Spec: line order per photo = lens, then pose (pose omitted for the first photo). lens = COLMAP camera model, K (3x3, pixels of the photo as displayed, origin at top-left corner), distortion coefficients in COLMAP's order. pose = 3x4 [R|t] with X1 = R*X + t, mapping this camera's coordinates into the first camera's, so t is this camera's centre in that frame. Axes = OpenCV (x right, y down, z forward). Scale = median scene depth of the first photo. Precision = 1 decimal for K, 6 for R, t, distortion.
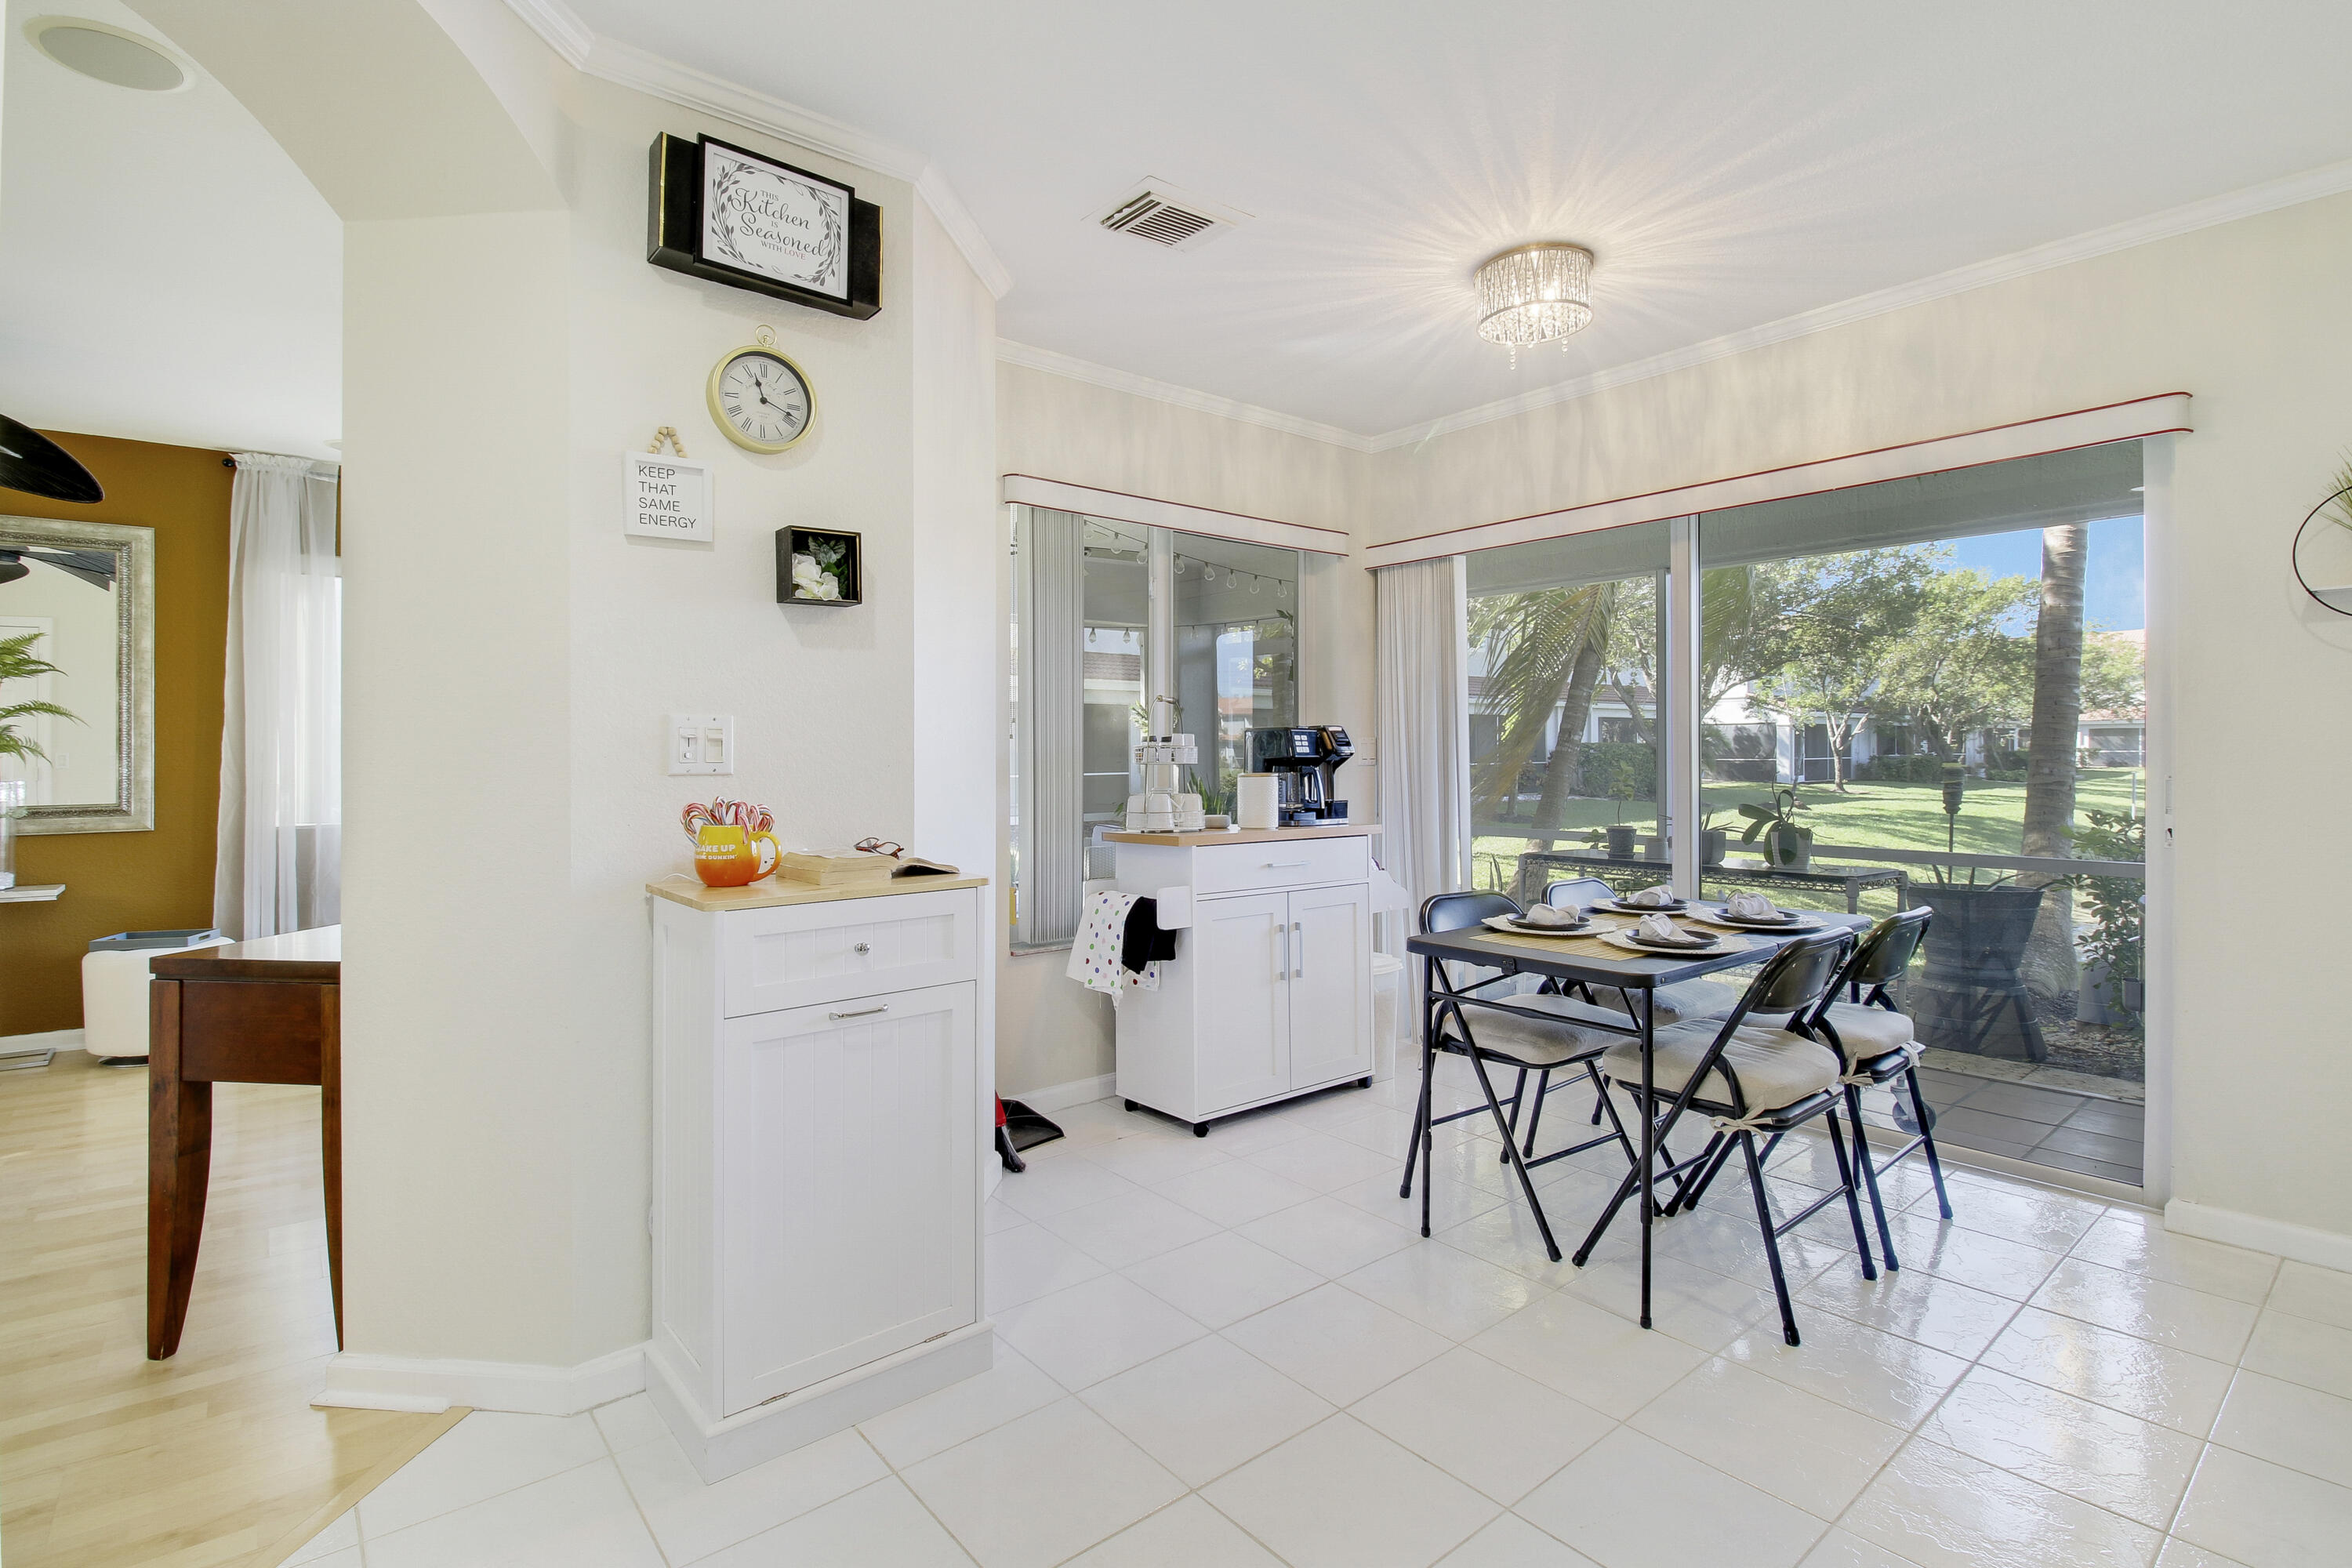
lens RADIAL K [[1135.9, 0, 1180.4], [0, 1135.9, 731.6], [0, 0, 1]] dist [-0.000563, 0.000071]
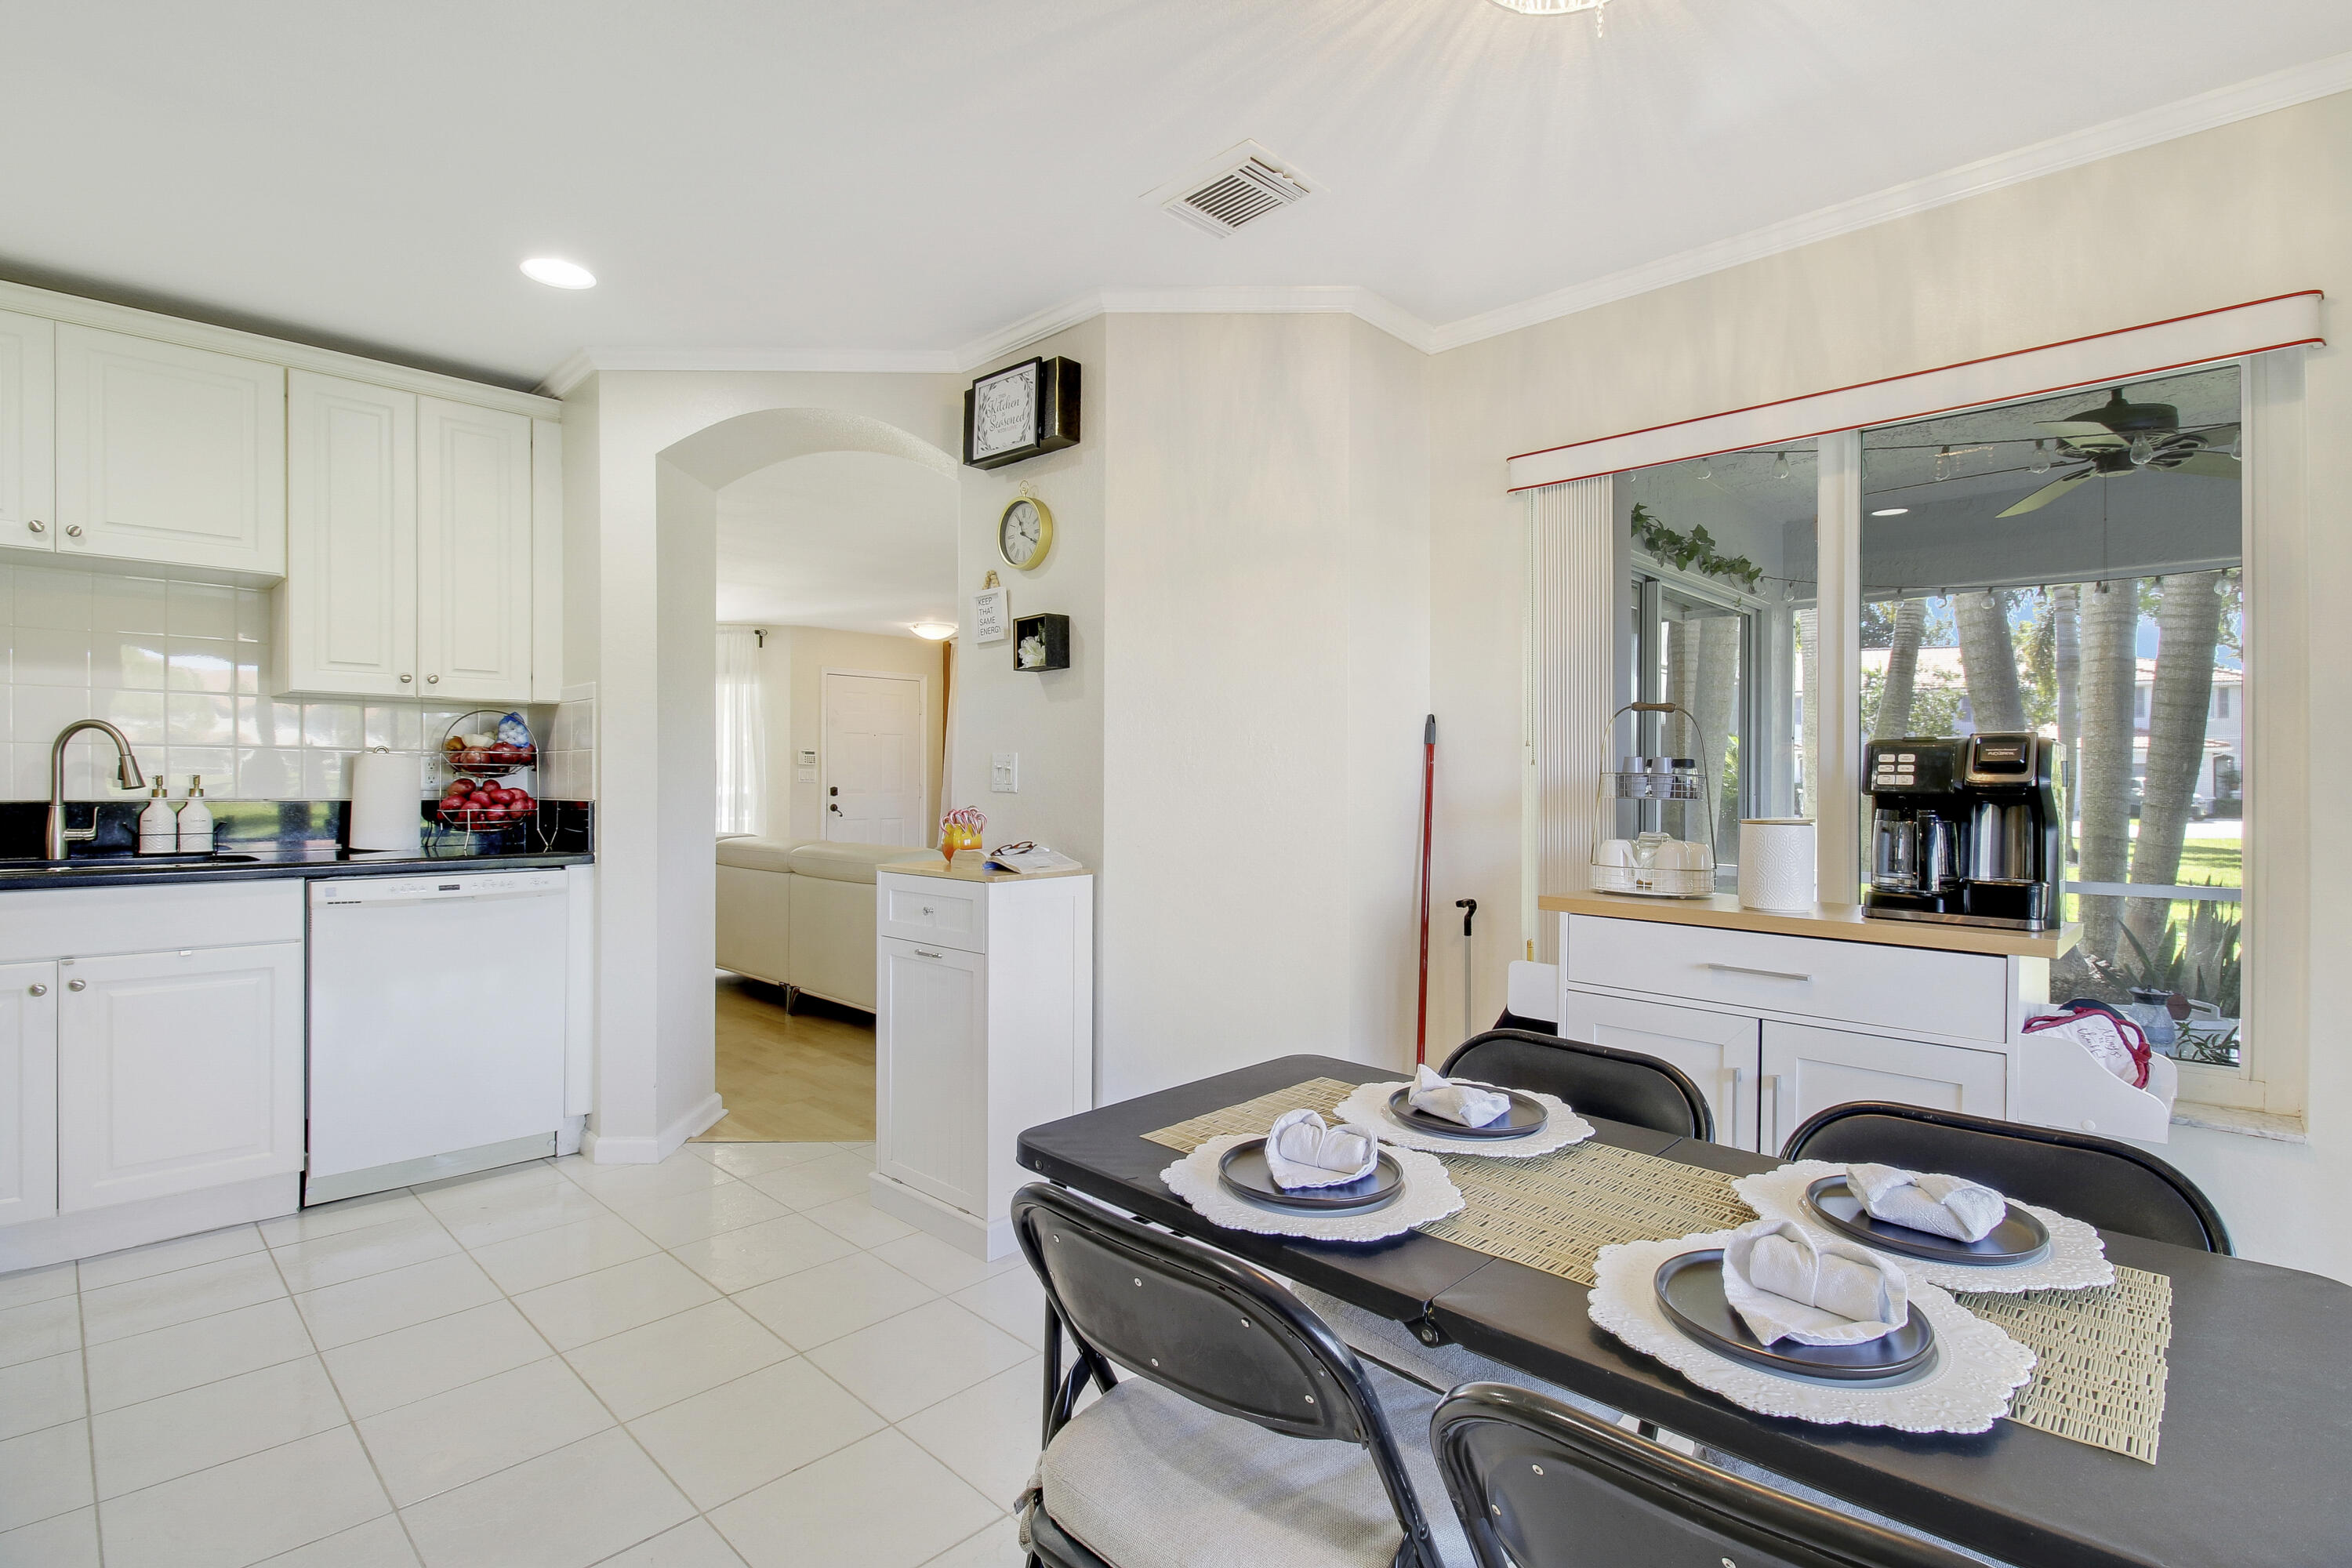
lens RADIAL K [[1118.6, 0, 1176.0], [0, 1118.6, 784.0], [0, 0, 1]] dist [-0.000880, -0.000174]
pose [[0.113604, 0.014142, -0.993426, 0.822954], [0.010697, 0.999823, 0.015457, 0.004280], [0.993469, -0.012382, 0.113432, 0.791344]]
